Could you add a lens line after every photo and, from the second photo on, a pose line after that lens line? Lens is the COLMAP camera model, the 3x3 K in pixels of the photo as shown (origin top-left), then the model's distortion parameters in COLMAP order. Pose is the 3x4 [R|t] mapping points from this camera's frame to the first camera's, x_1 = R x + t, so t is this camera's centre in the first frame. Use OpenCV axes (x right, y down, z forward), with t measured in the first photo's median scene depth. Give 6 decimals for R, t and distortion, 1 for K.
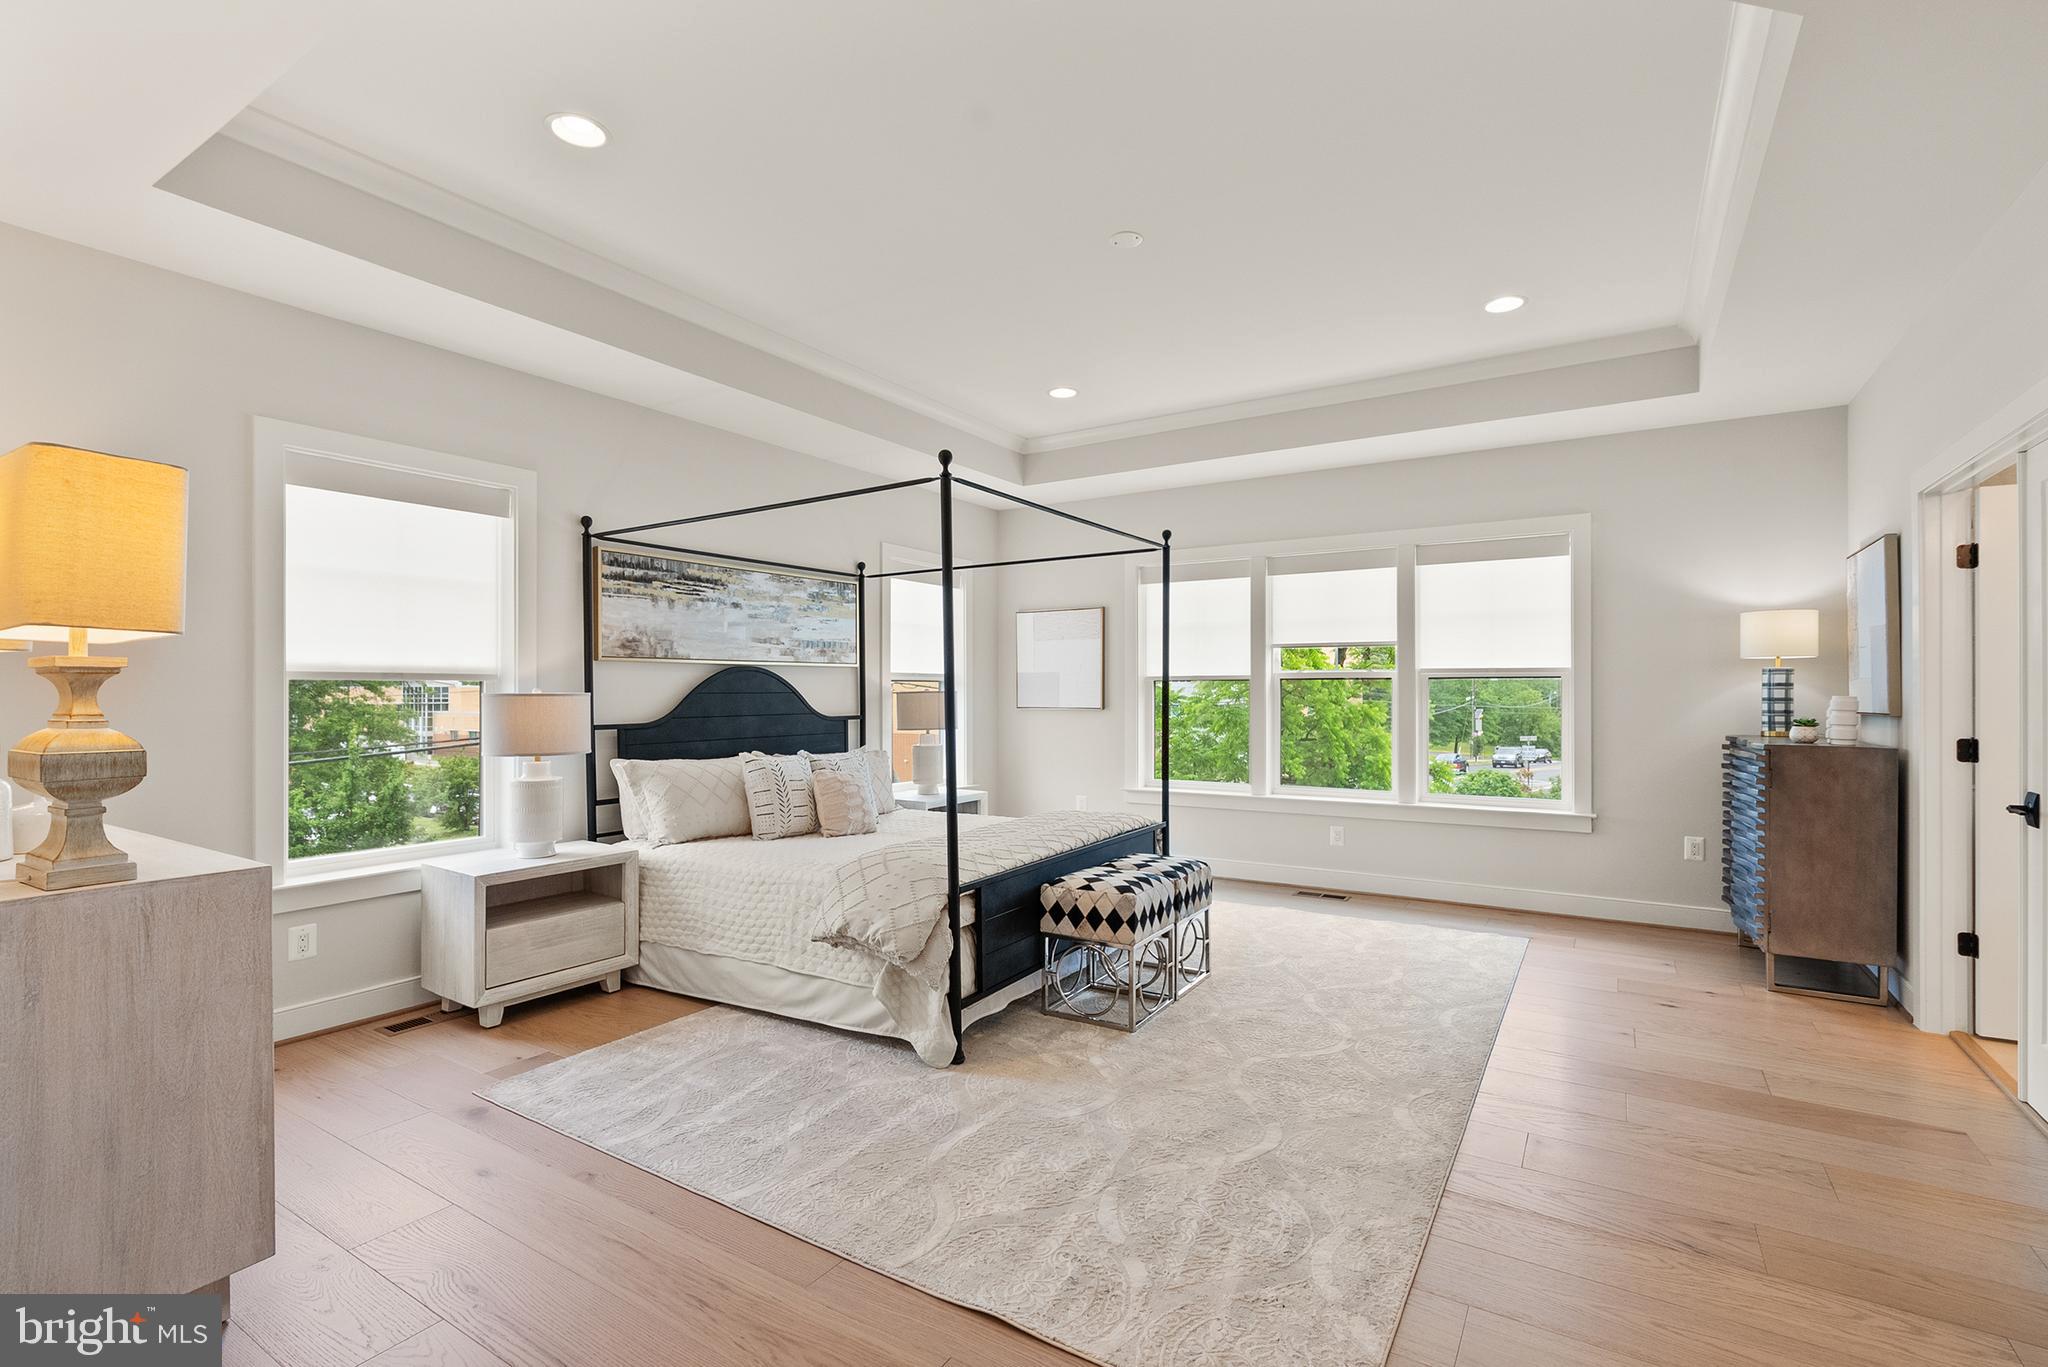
lens RADIAL K [[959.9, 0, 1007.9], [0, 959.9, 691.3], [0, 0, 1]] dist [-0.002971, -0.000089]
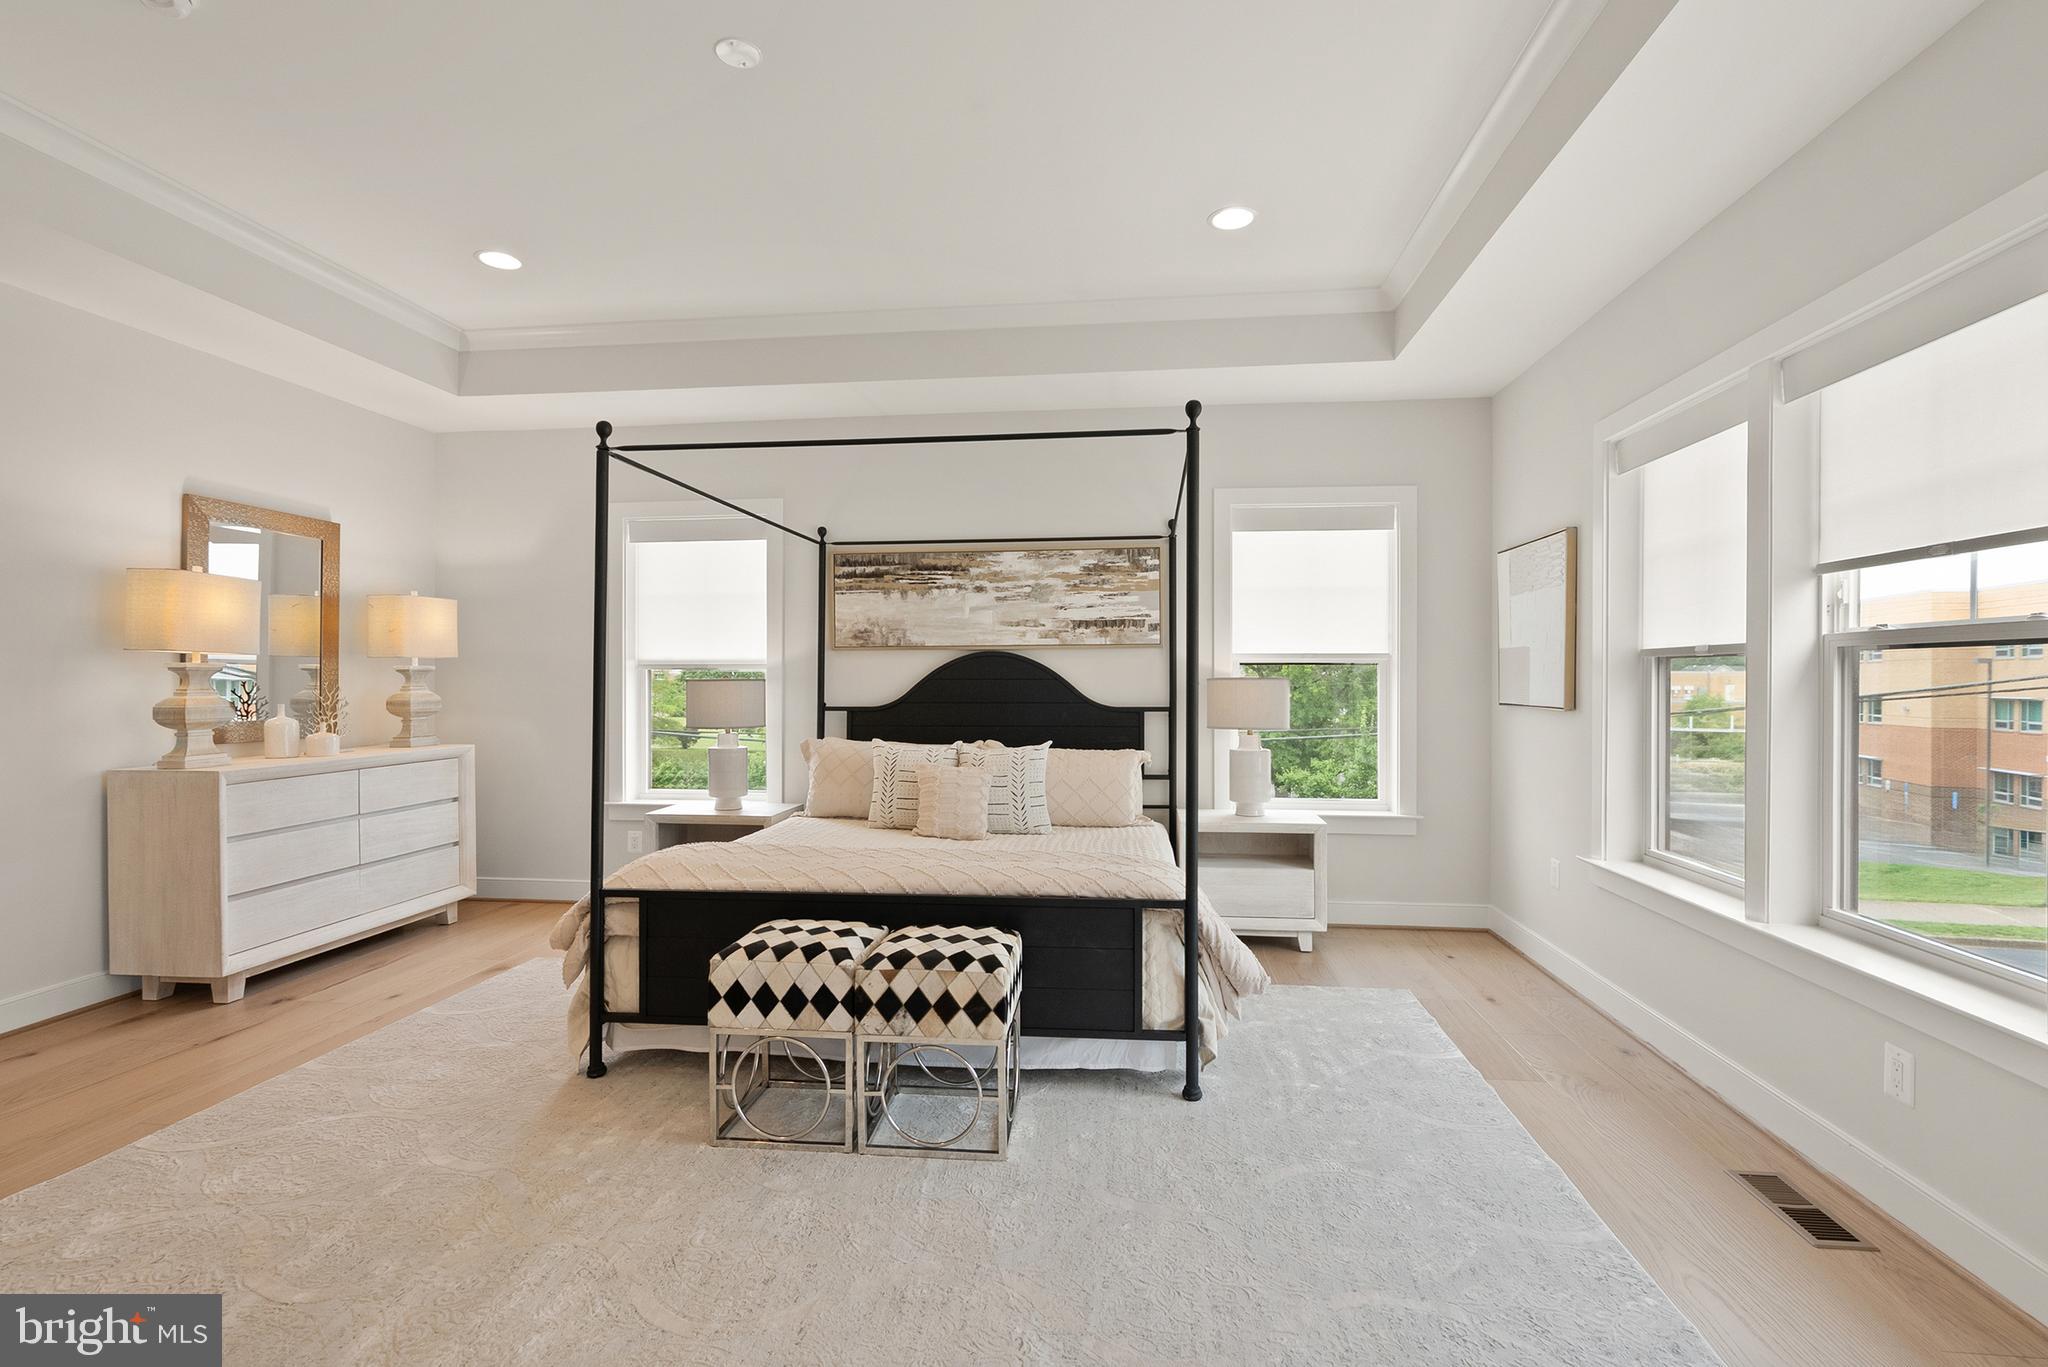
lens RADIAL K [[959.9, 0, 1015.7], [0, 959.9, 679.4], [0, 0, 1]] dist [-0.002971, -0.000089]
pose [[0.426618, 0.001956, -0.904430, 0.635546], [-0.000108, 0.999998, 0.002112, -0.000300], [0.904432, -0.000803, 0.426617, 0.642277]]
